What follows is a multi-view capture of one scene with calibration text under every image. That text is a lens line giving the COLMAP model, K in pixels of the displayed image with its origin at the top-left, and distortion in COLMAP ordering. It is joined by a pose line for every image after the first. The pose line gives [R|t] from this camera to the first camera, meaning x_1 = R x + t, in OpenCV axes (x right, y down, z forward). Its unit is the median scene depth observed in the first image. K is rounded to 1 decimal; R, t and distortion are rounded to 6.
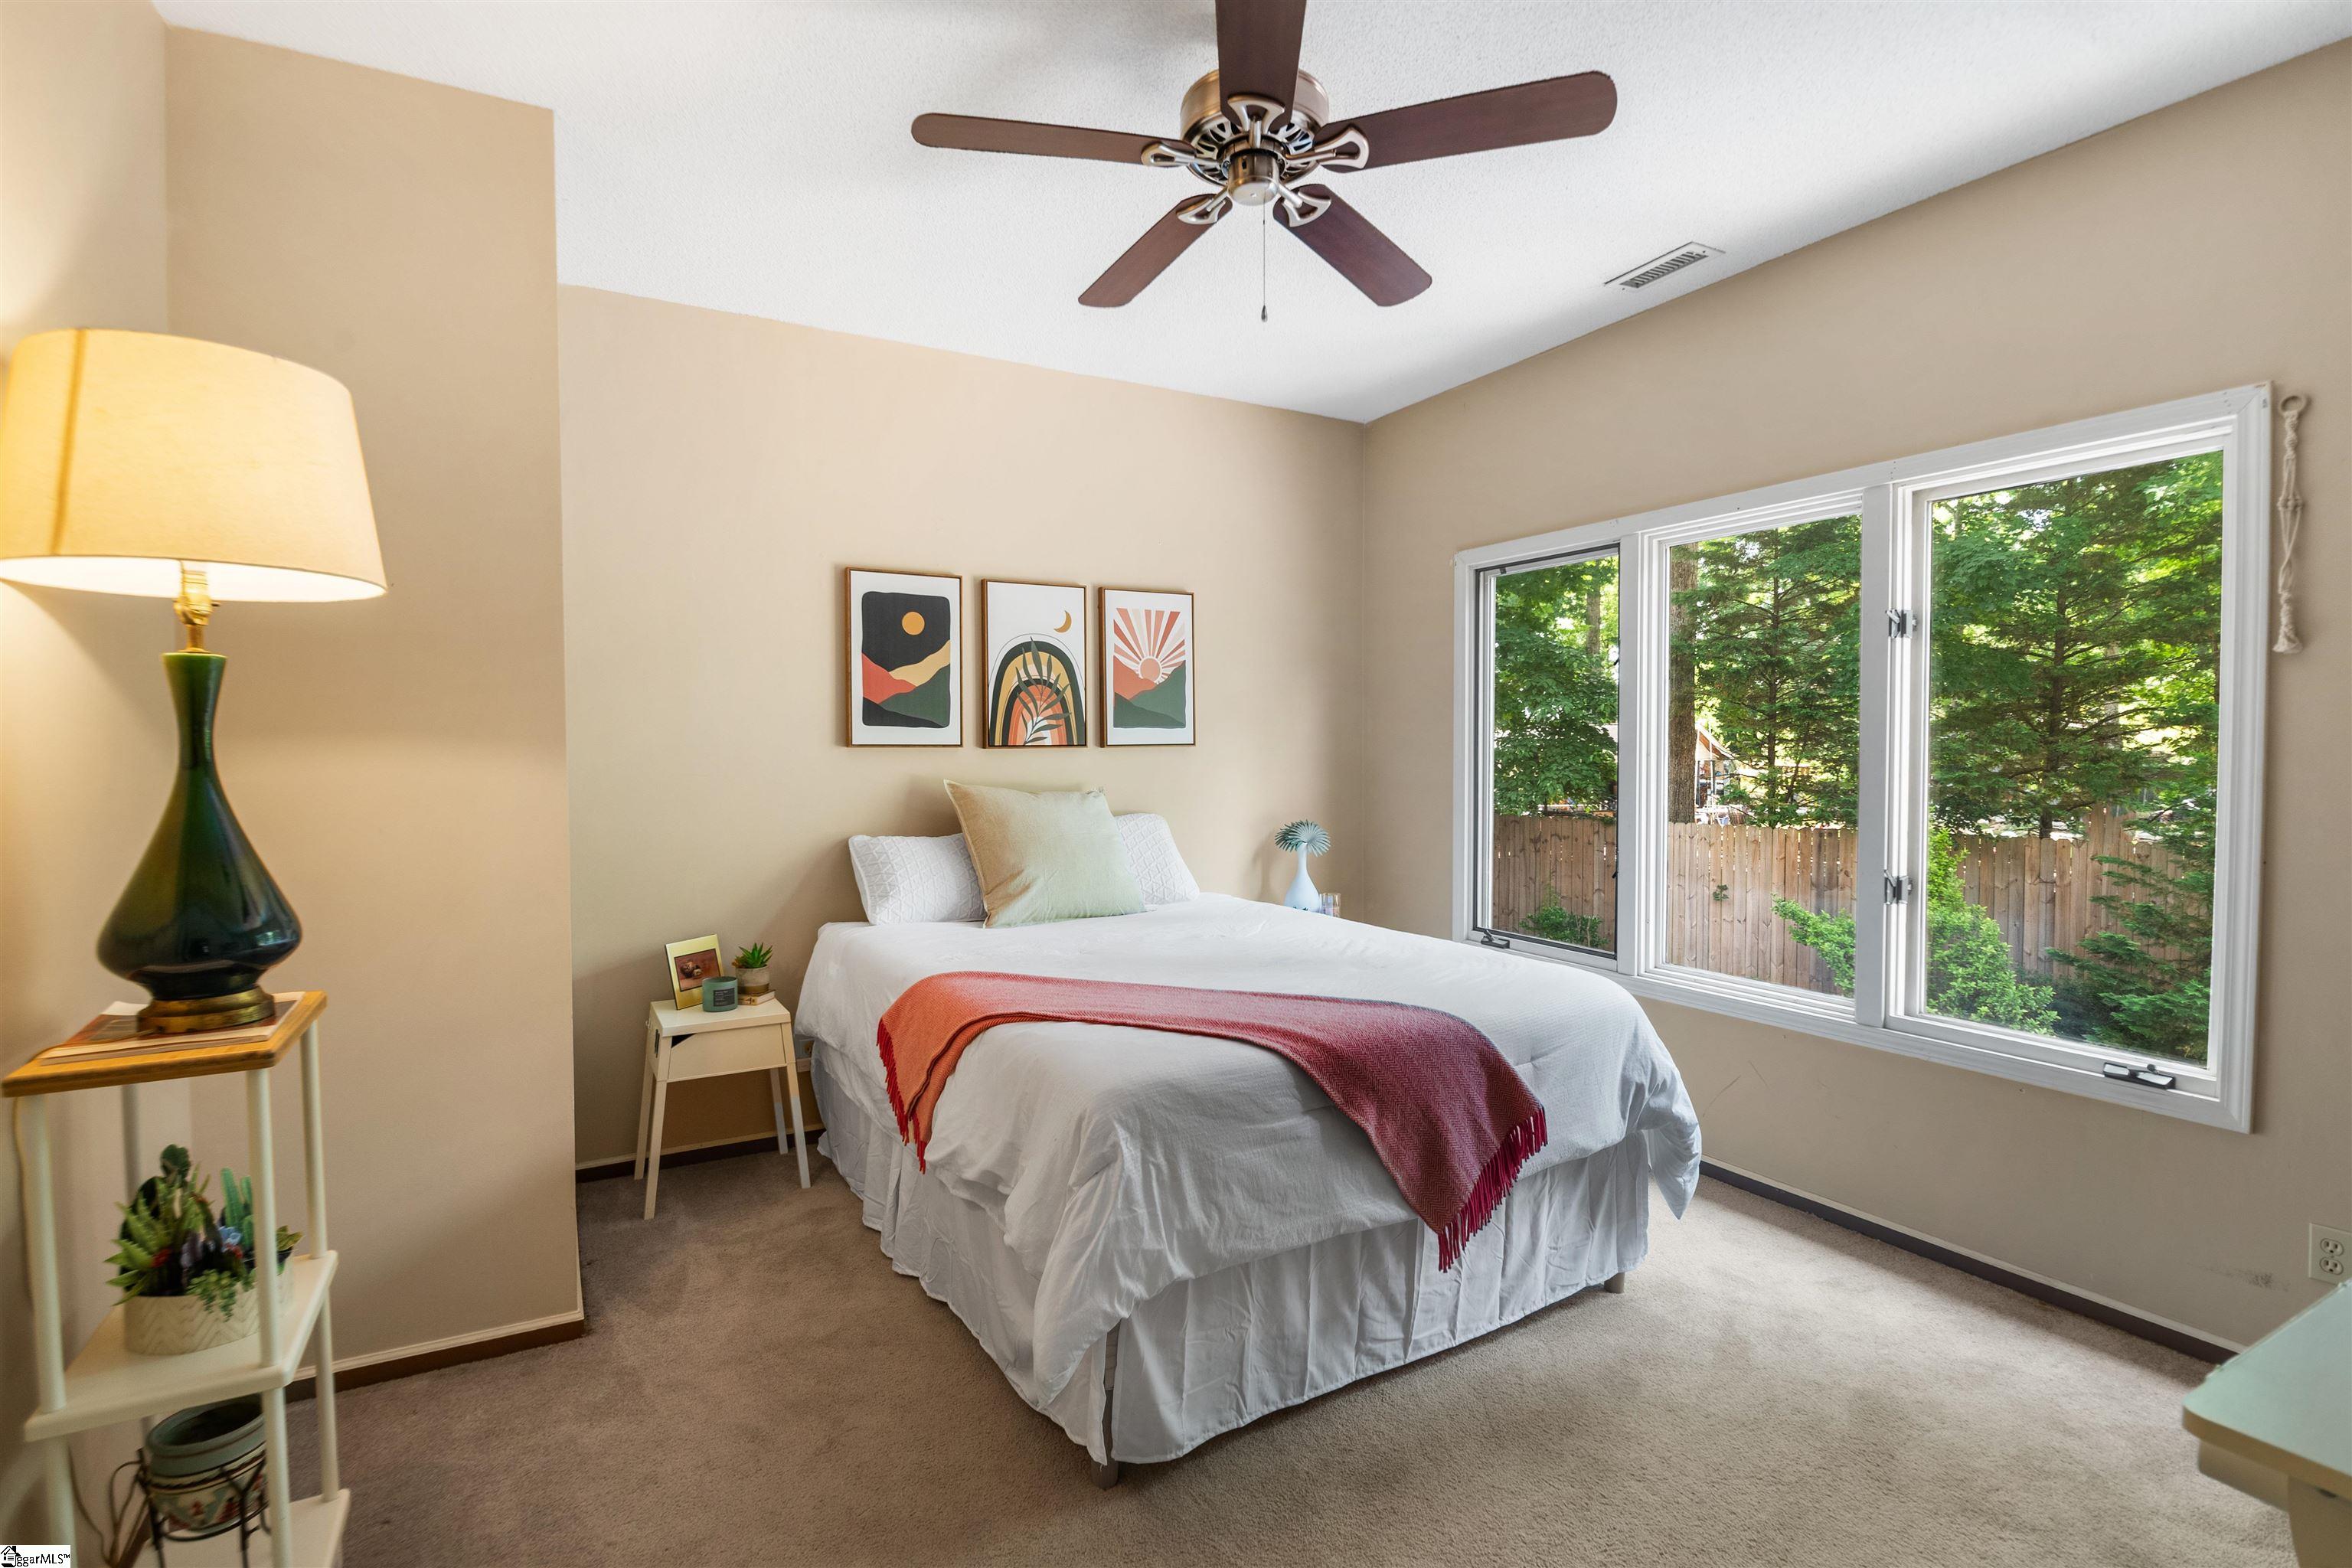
lens RADIAL K [[1077.0, 0, 1172.4], [0, 1077.0, 780.2], [0, 0, 1]] dist [-0.003189, -0.000890]
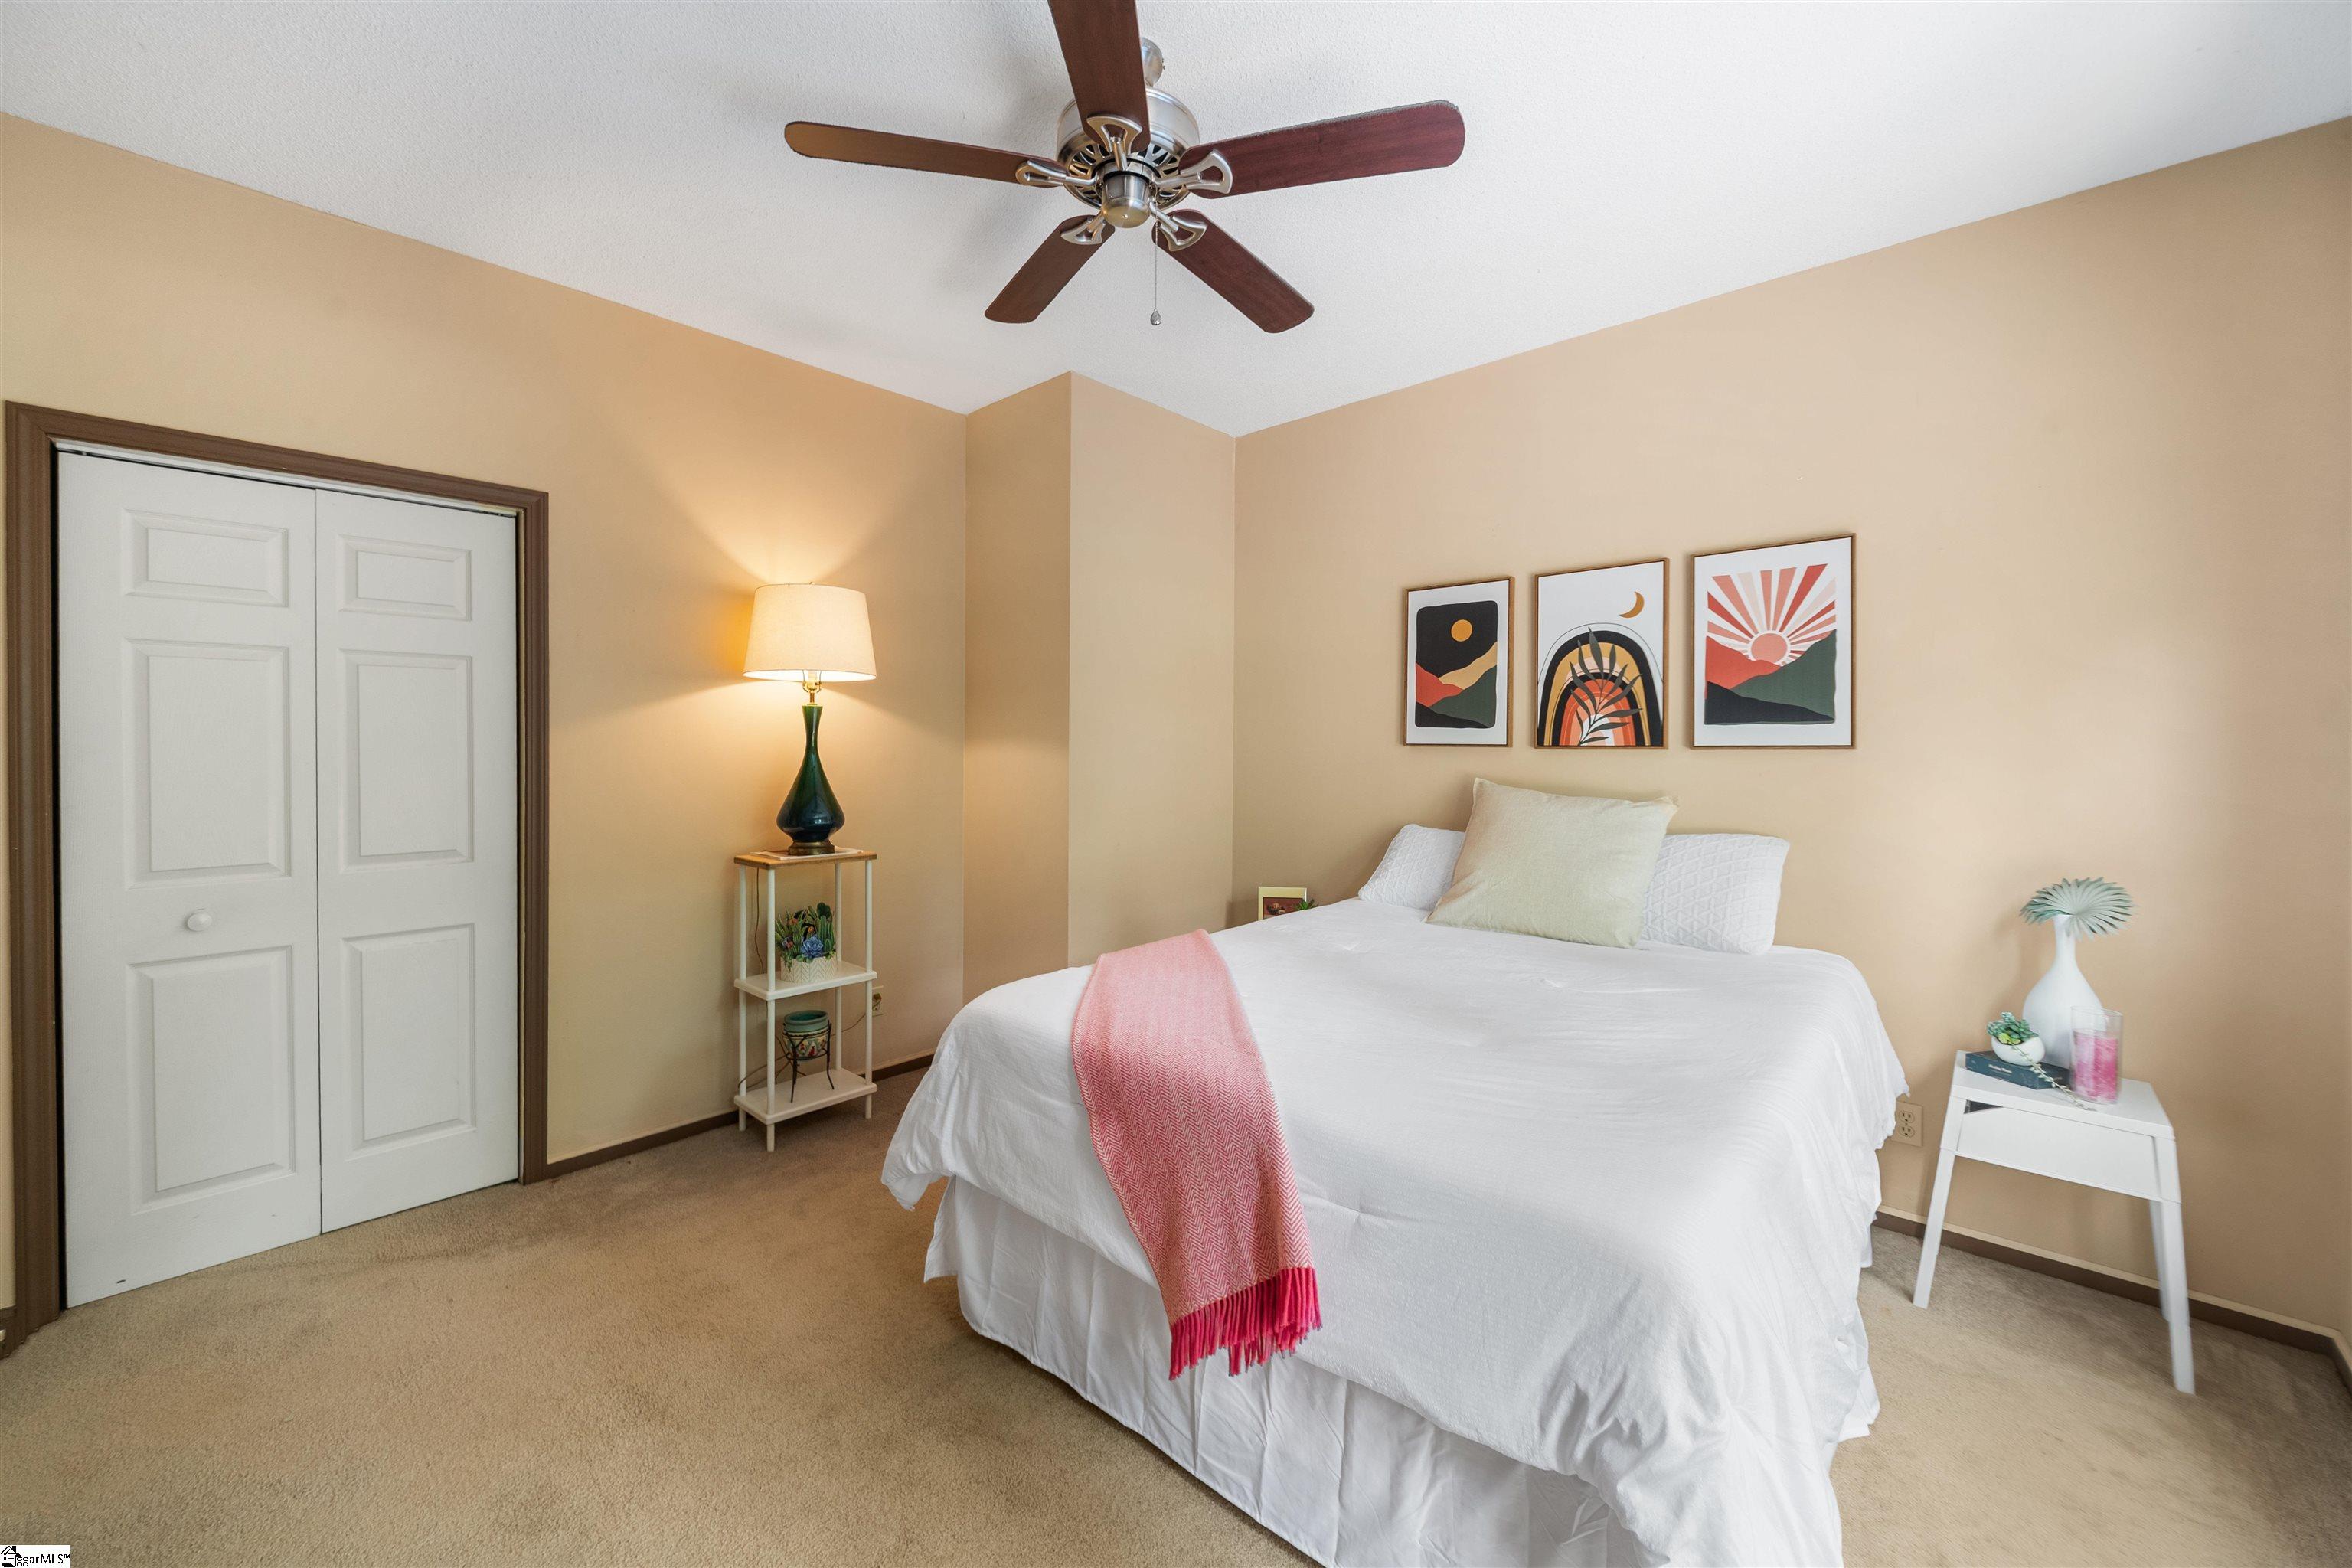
lens RADIAL K [[918.7, 0, 1158.1], [0, 918.7, 752.2], [0, 0, 1]] dist [-0.000350, -0.000073]
pose [[0.301600, 0.011289, -0.953368, 0.516439], [-0.038458, 0.999260, -0.000334, -0.012908], [0.952659, 0.036765, 0.301811, 0.427825]]
